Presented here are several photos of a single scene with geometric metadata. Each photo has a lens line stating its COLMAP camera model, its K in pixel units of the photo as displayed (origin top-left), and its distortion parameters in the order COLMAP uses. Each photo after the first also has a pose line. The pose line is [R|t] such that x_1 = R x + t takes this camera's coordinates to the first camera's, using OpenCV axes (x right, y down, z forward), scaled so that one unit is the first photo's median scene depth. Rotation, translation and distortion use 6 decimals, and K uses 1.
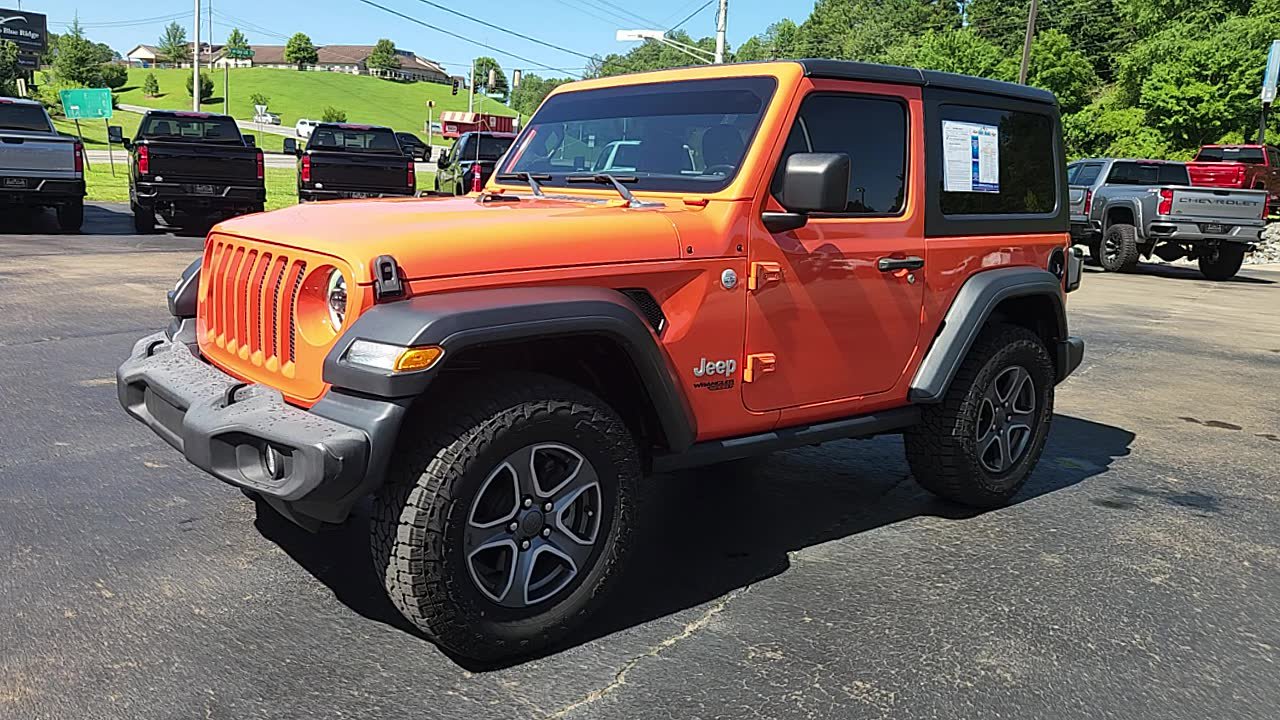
lens RADIAL K [[958.8, 0, 573.4], [0, 958.8, 346.3], [0, 0, 1]] dist [0.083584, -0.075600]
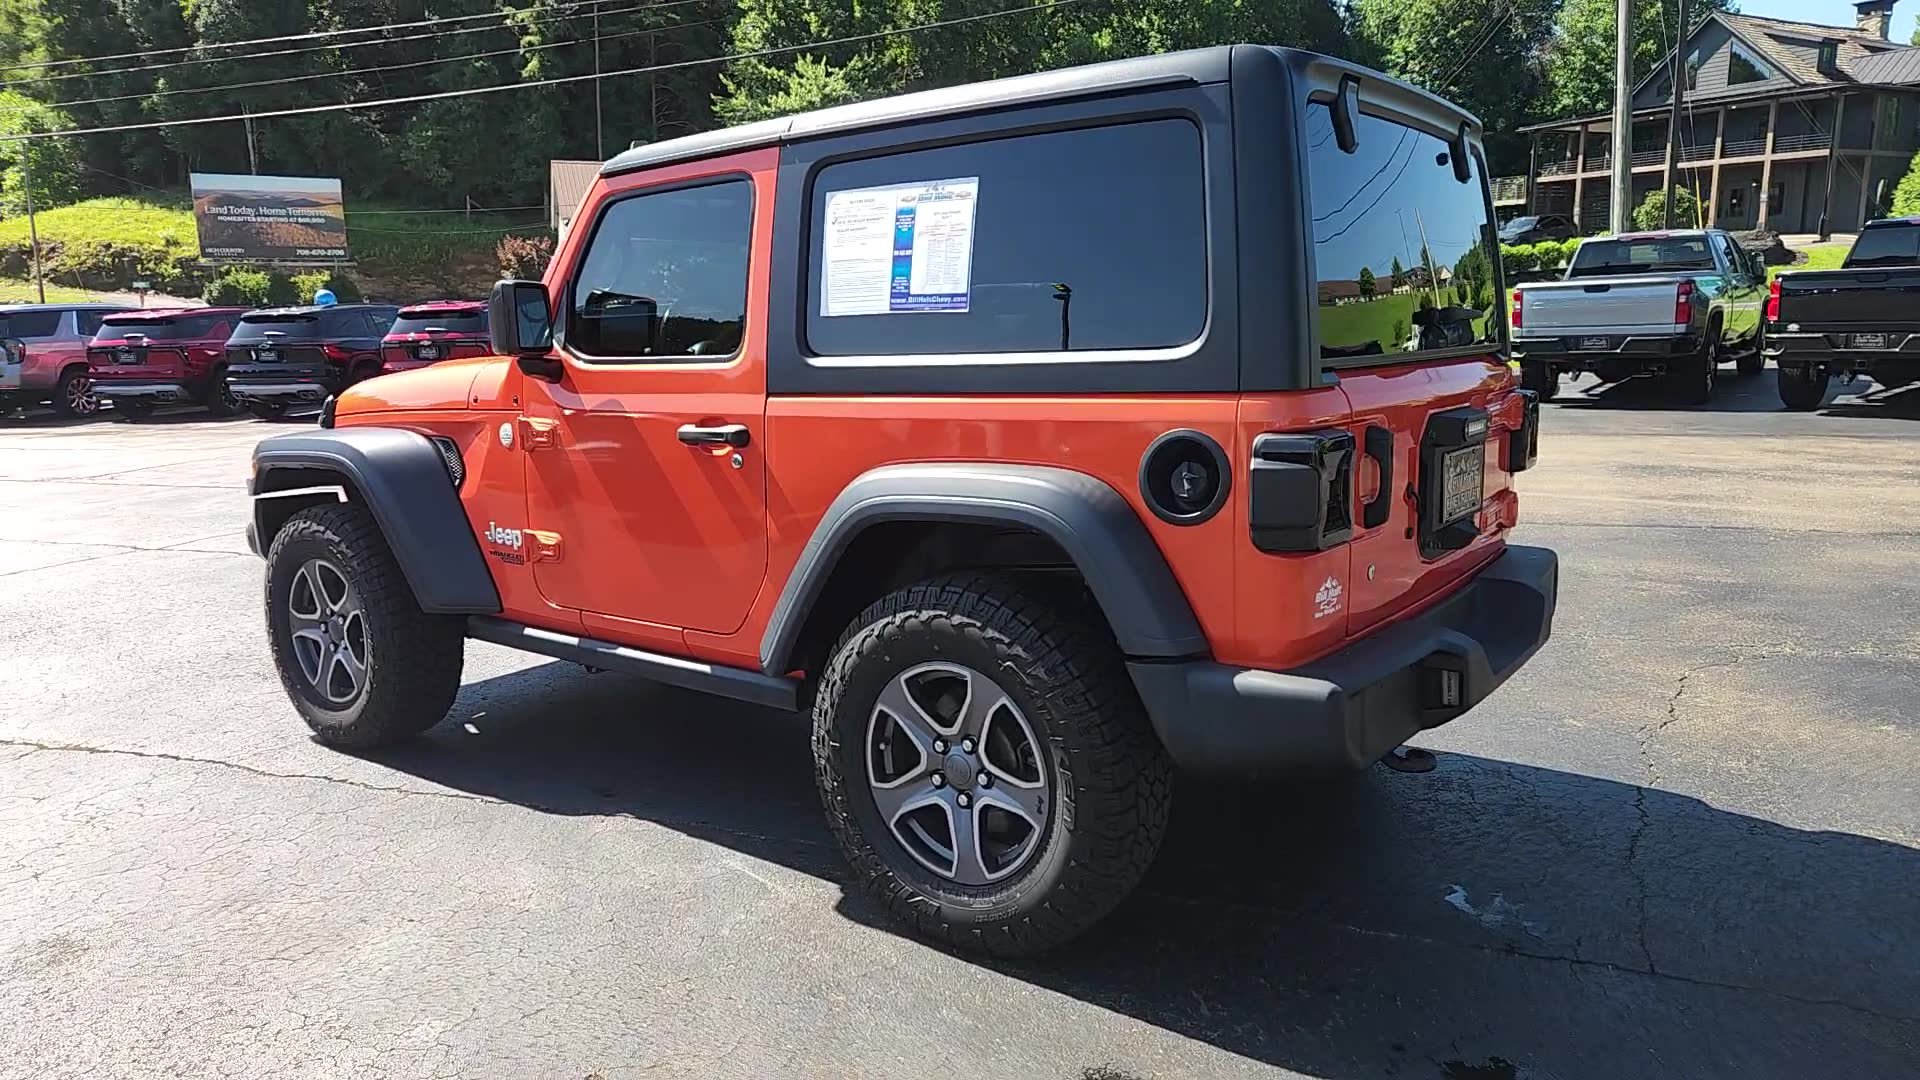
lens RADIAL K [[1287.5, 0, 940.1], [0, 1287.5, 533.9], [0, 0, 1]] dist [0.071041, -0.058136]
pose [[0.269211, 0.108632, -0.956935, 1.110478], [-0.132053, 0.988397, 0.075053, -0.097018], [0.953985, 0.106161, 0.280433, 0.844541]]
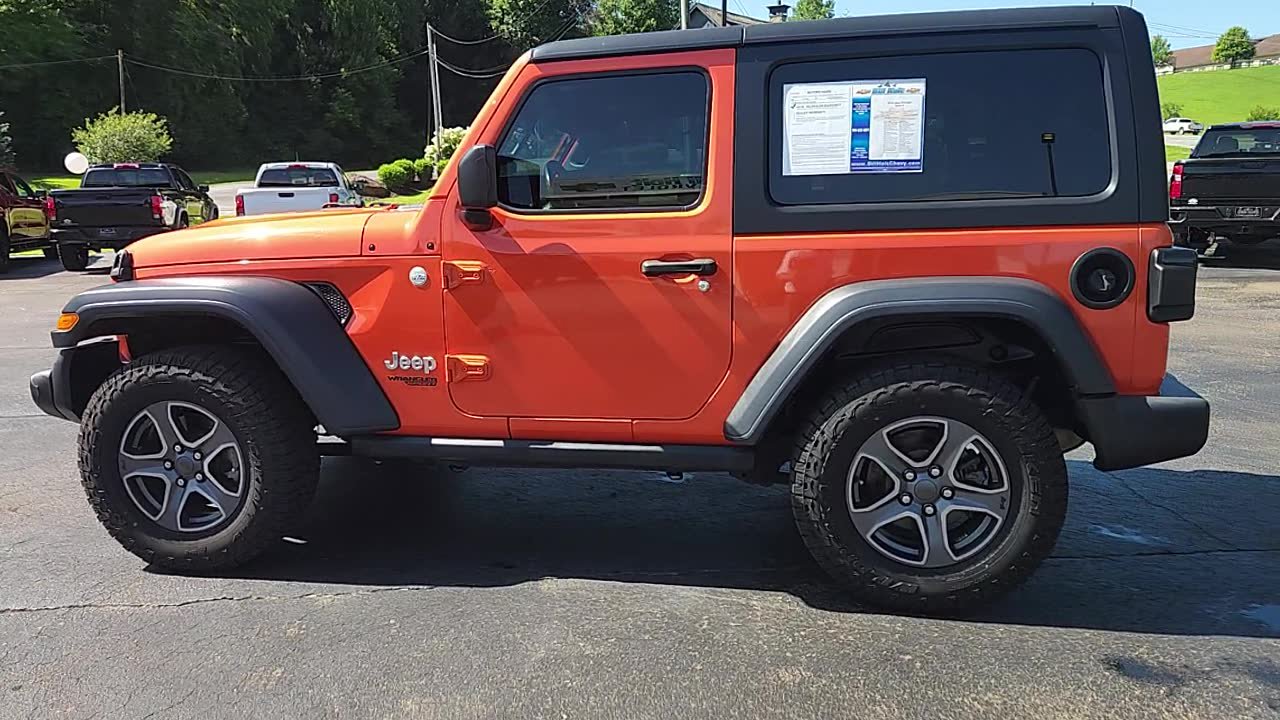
lens RADIAL K [[957.6, 0, 629.9], [0, 957.6, 360.5], [0, 0, 1]] dist [0.075177, -0.060821]
pose [[0.677292, 0.077405, -0.731631, 0.849749], [-0.083700, 0.996100, 0.027902, -0.023267], [0.730938, 0.042340, 0.681130, 0.382140]]
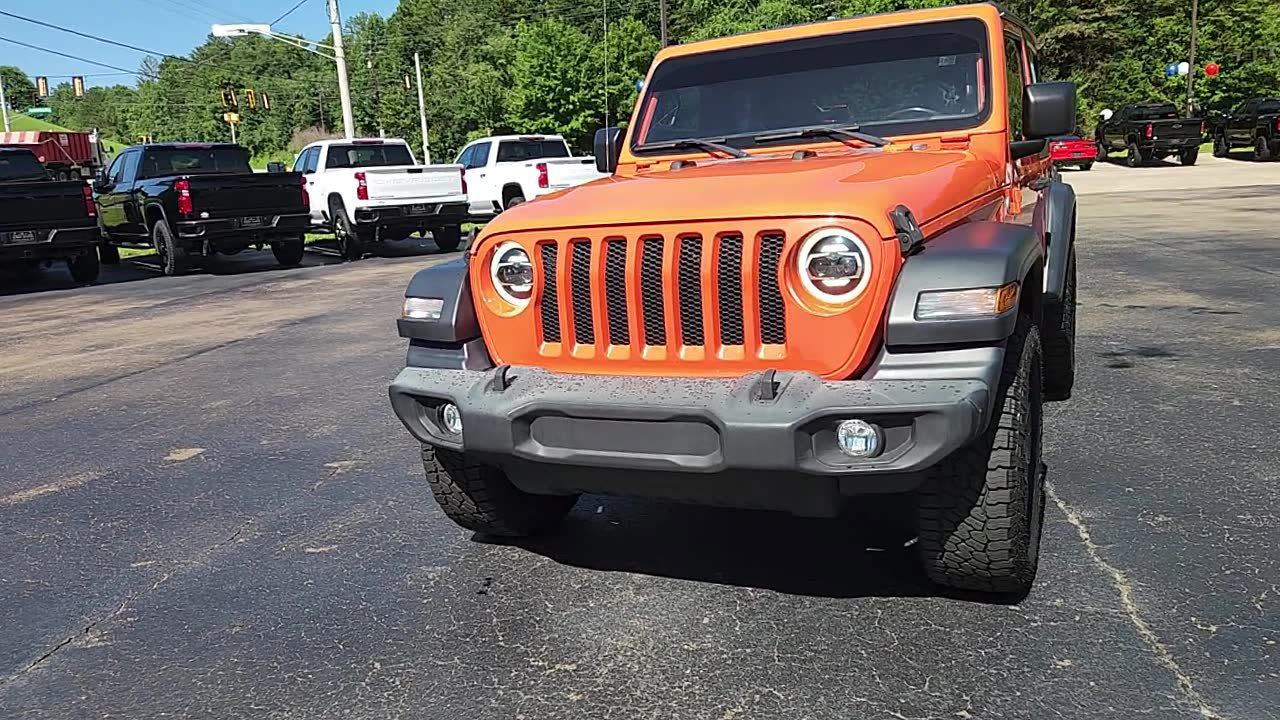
lens RADIAL K [[961.0, 0, 681.7], [0, 961.0, 363.5], [0, 0, 1]] dist [0.073917, -0.062592]
pose [[0.873183, -0.193225, 0.447454, -0.543497], [0.183477, 0.980839, 0.065510, -0.028001], [-0.451538, 0.024895, 0.891904, 0.161250]]
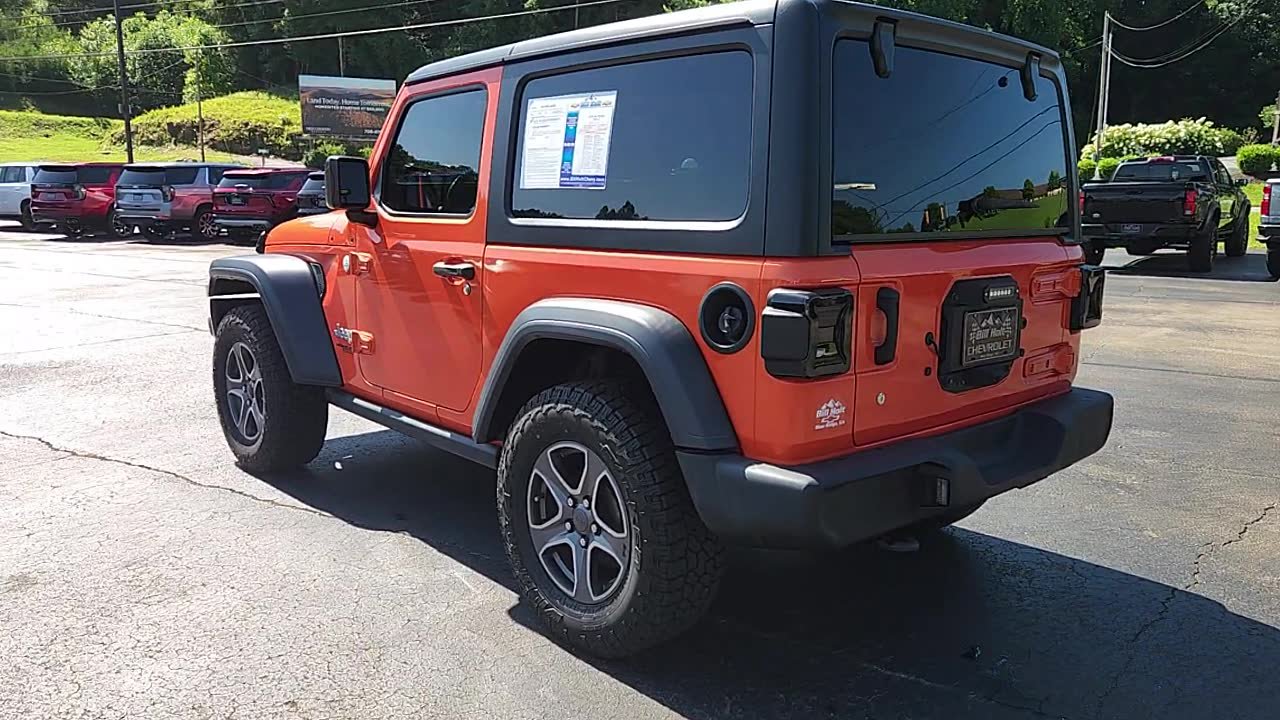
lens RADIAL K [[963.2, 0, 642.6], [0, 963.2, 367.1], [0, 0, 1]] dist [0.074381, -0.064002]
pose [[0.090420, 0.136853, -0.986456, 1.160776], [-0.178592, 0.976685, 0.119127, -0.125941], [0.979760, 0.165402, 0.112752, 1.005757]]
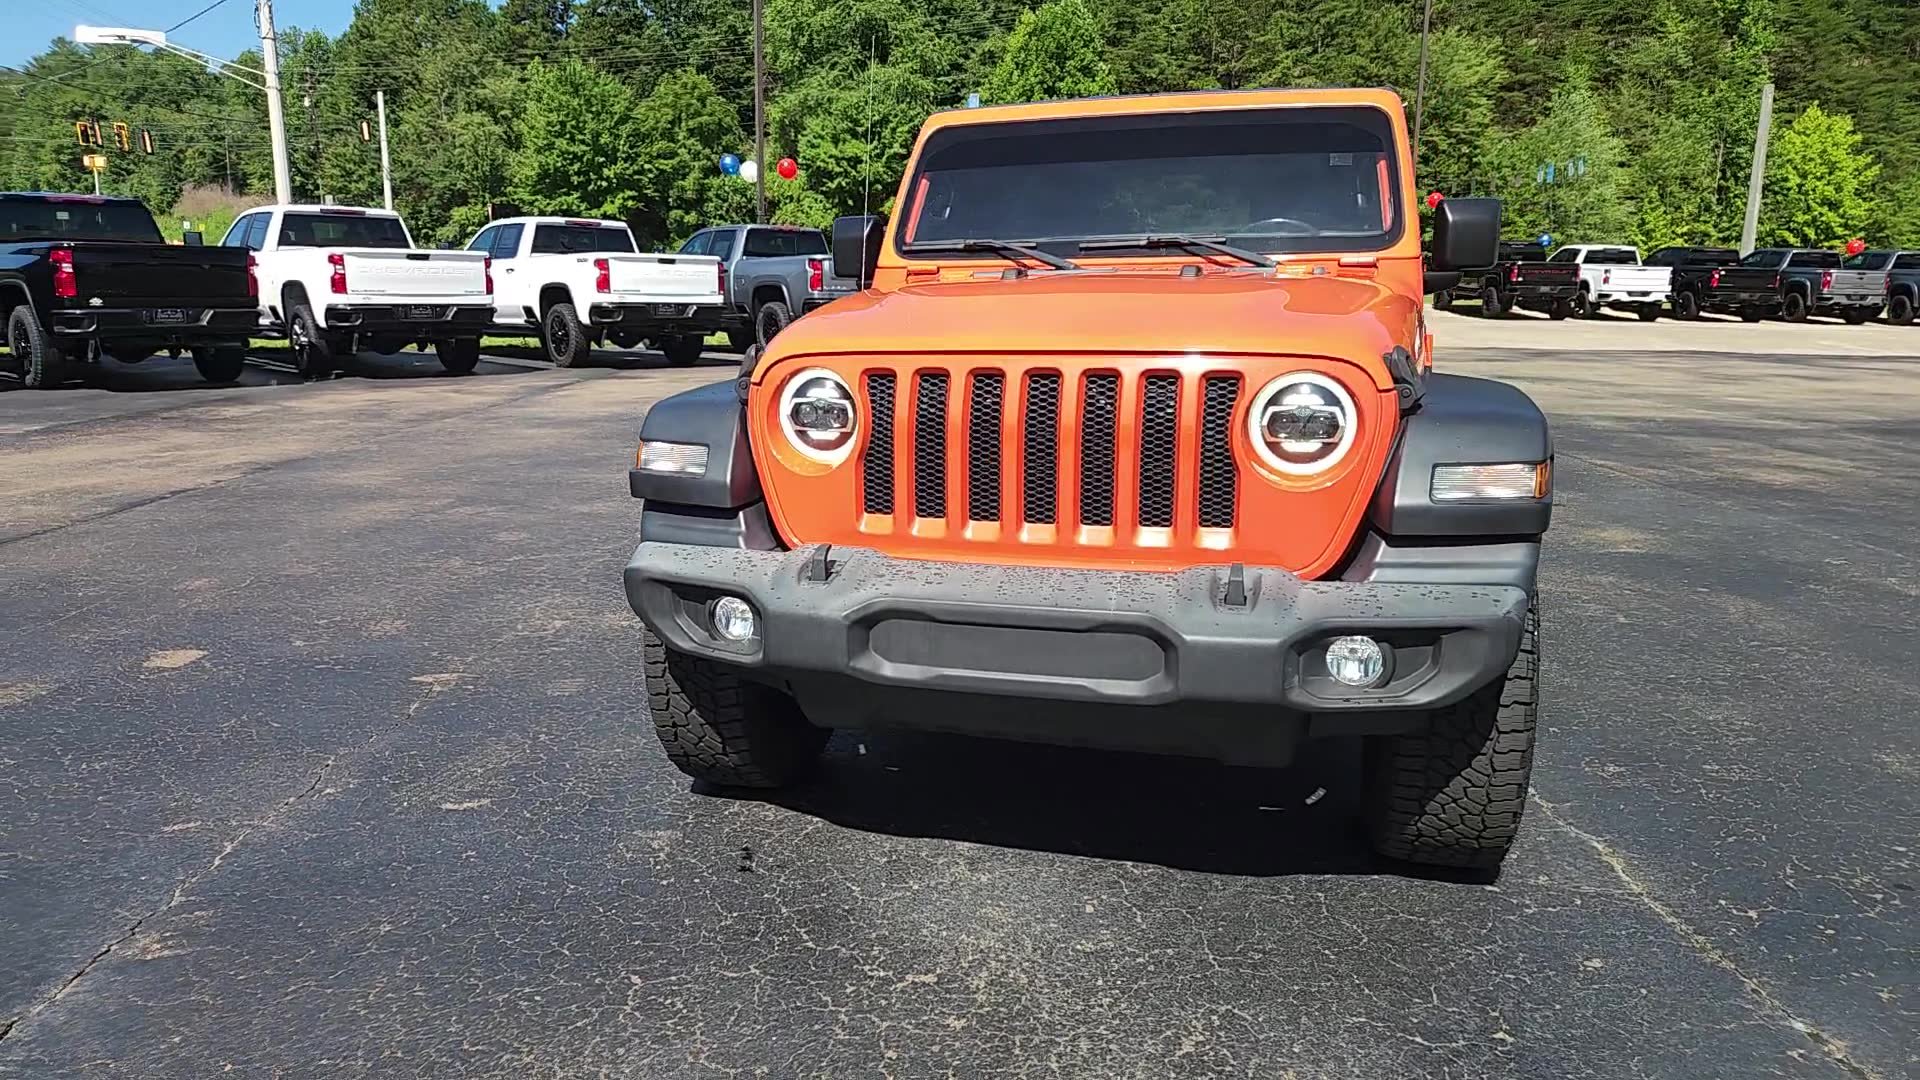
lens RADIAL K [[1287.5, 0, 940.1], [0, 1287.5, 533.9], [0, 0, 1]] dist [0.071041, -0.058136]
pose [[0.799599, -0.160386, 0.578721, -0.669920], [0.139308, 0.986928, 0.081039, -0.053749], [-0.584153, 0.015821, 0.811489, 0.275860]]
